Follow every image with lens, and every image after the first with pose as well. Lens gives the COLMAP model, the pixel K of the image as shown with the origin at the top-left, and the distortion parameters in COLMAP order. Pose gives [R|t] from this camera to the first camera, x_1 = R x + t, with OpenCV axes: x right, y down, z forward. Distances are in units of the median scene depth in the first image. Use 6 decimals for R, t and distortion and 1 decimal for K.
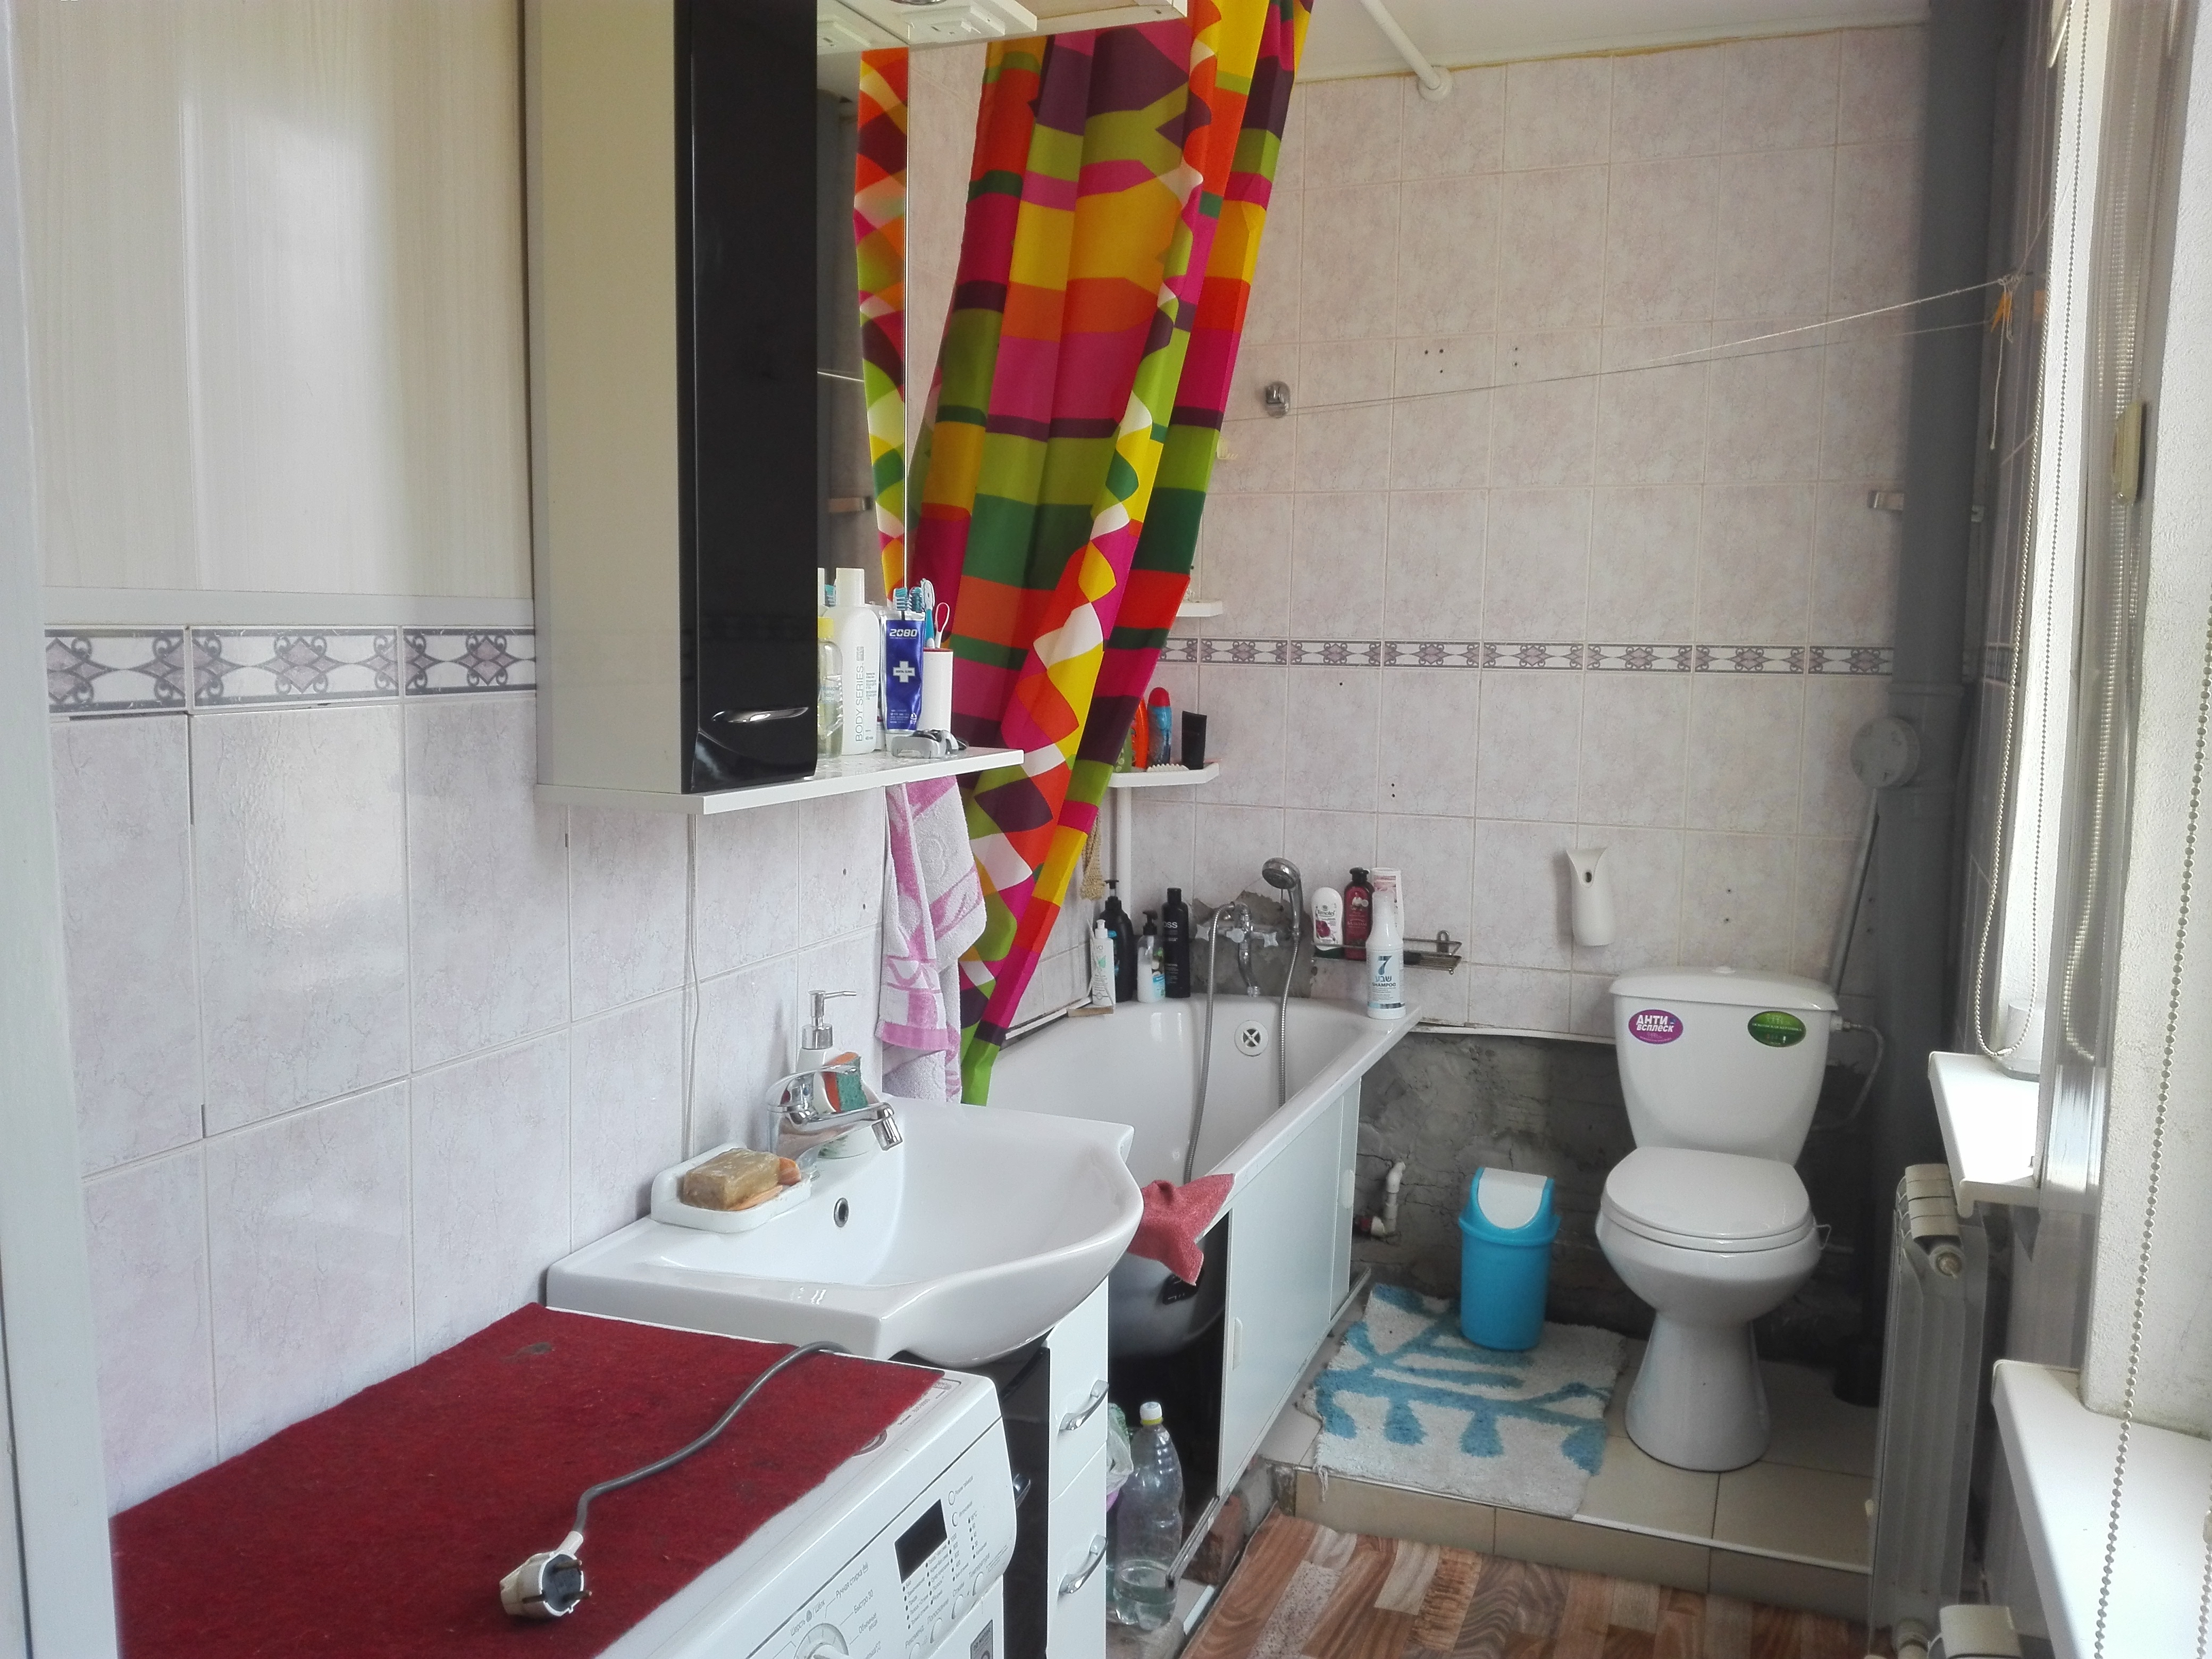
lens RADIAL K [[1787.5, 0, 1101.0], [0, 1787.5, 814.3], [0, 0, 1]] dist [0.161960, -0.363395]
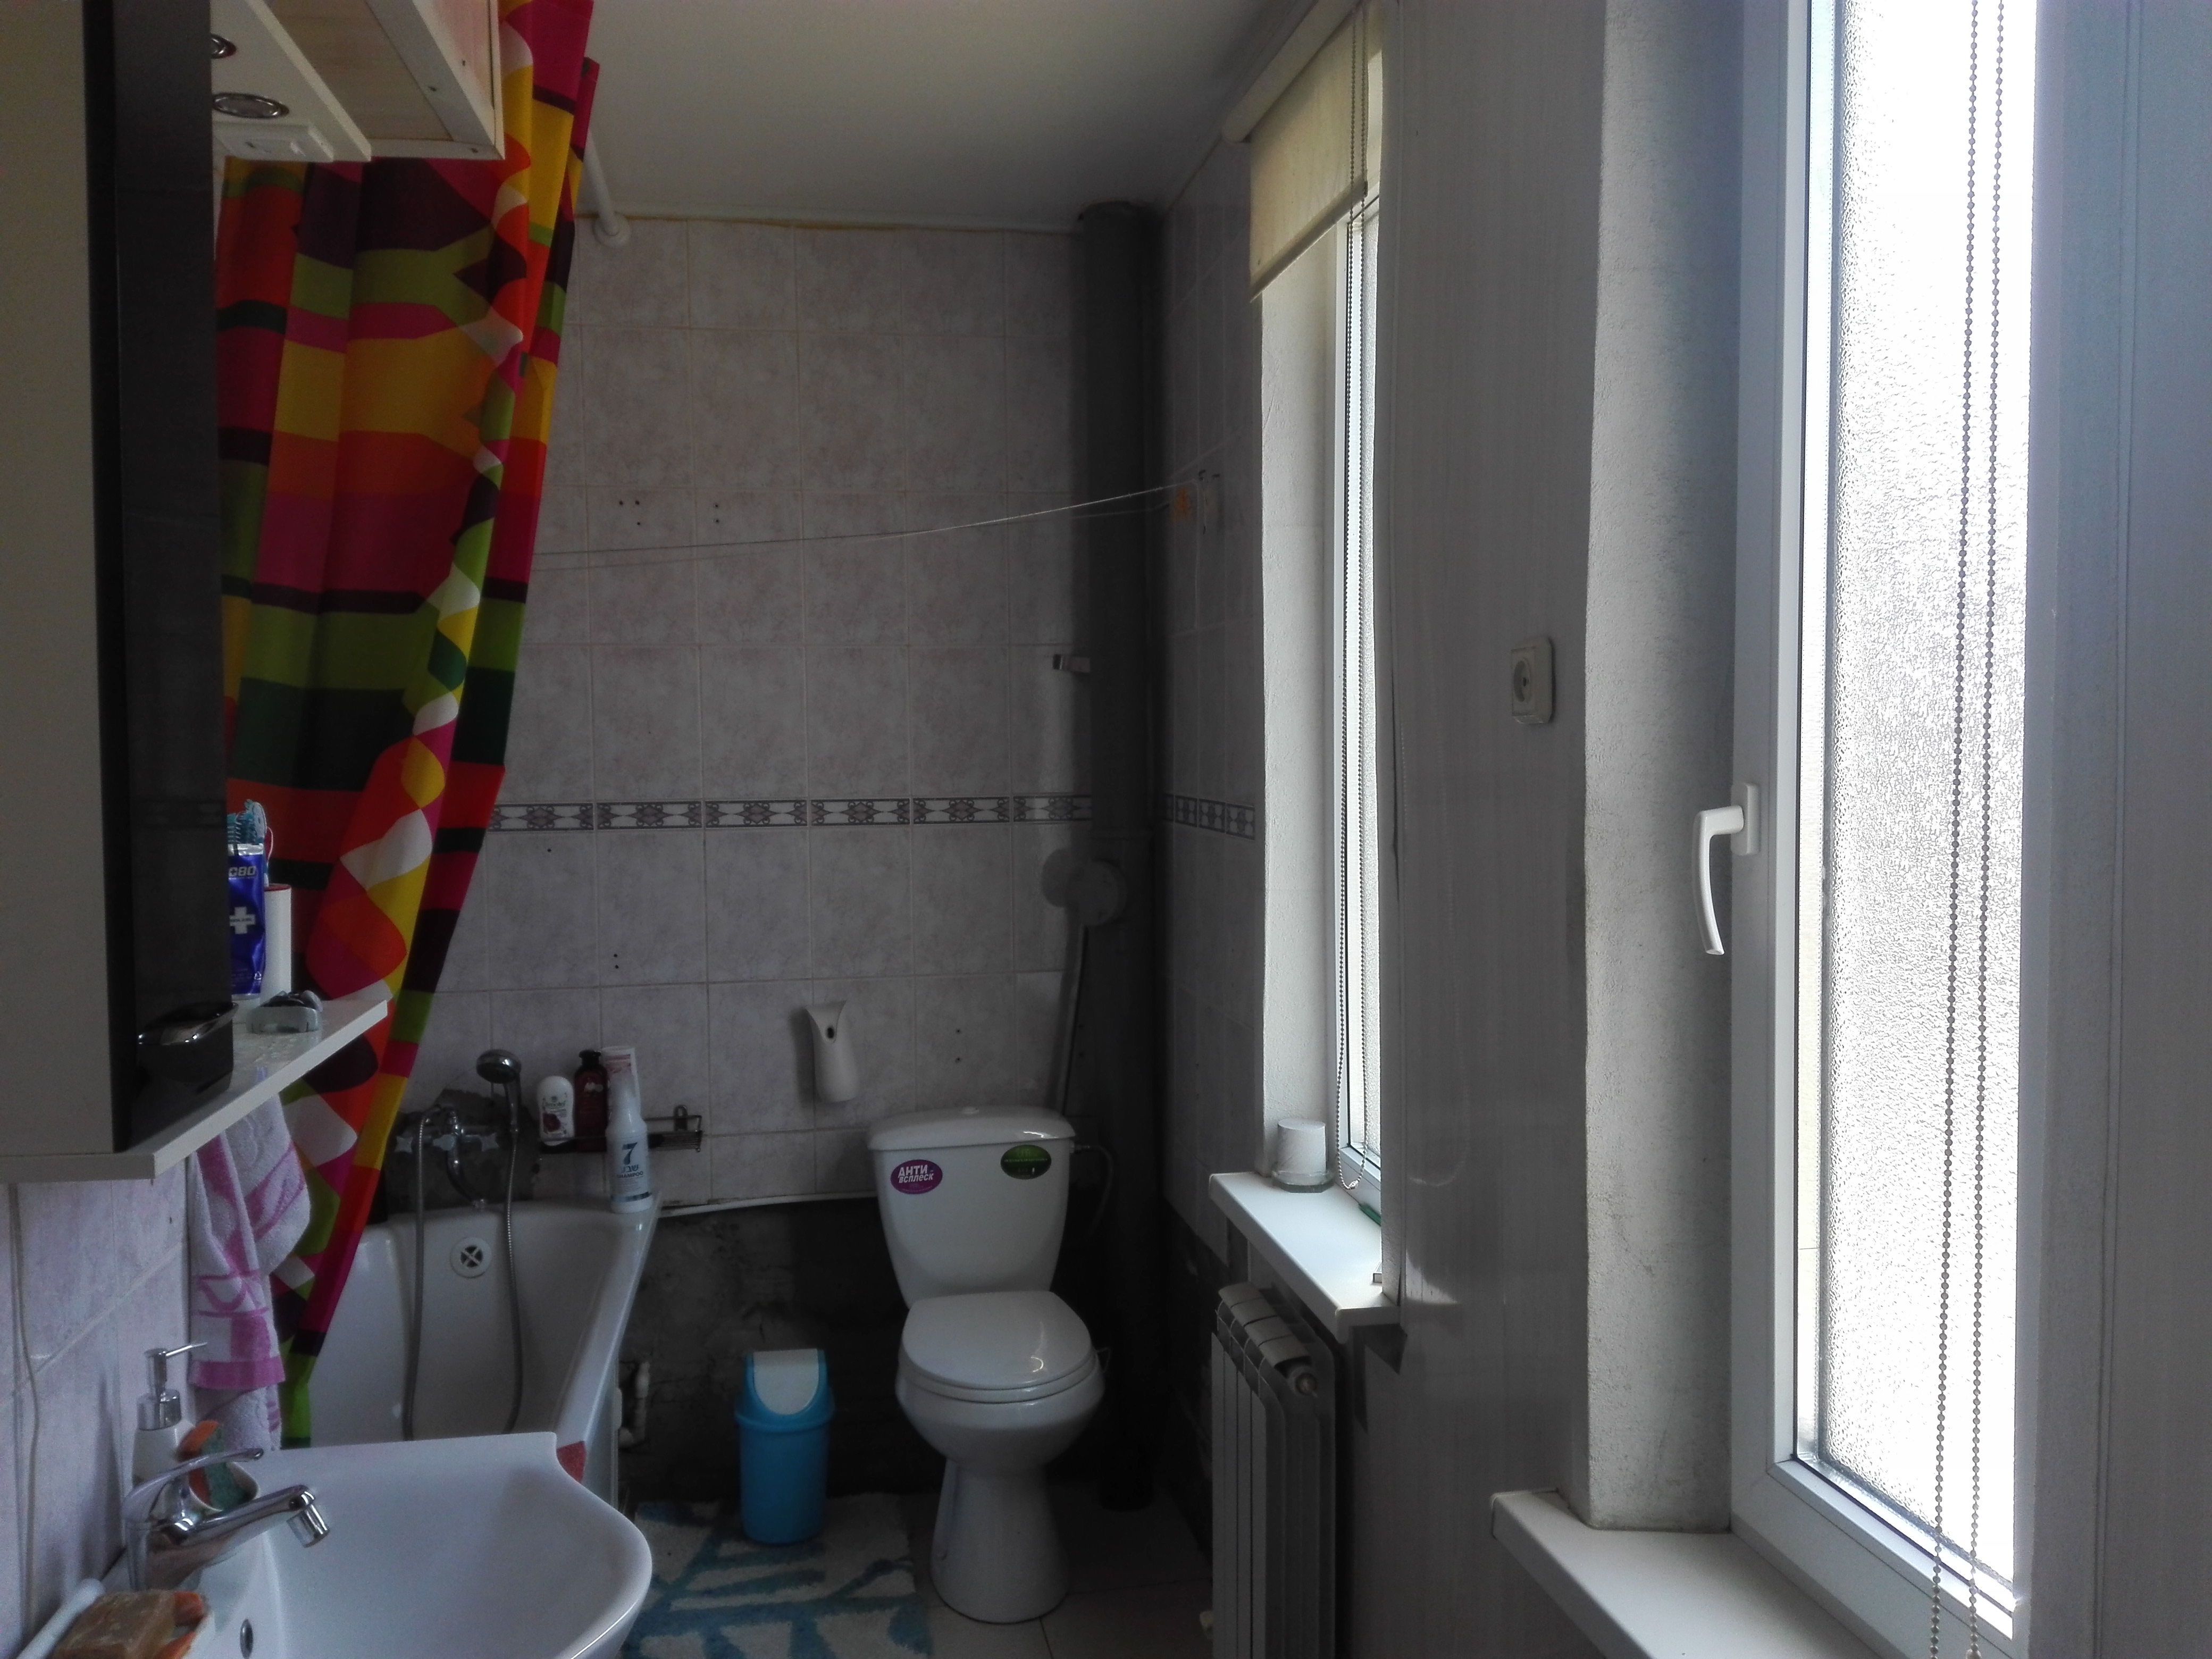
lens RADIAL K [[1787.5, 0, 1101.0], [0, 1787.5, 814.3], [0, 0, 1]] dist [0.161960, -0.363395]
pose [[0.853829, -0.047778, 0.518356, -0.115006], [0.077795, 0.996308, -0.036312, -0.039027], [-0.514707, 0.071330, 0.854394, 0.067051]]
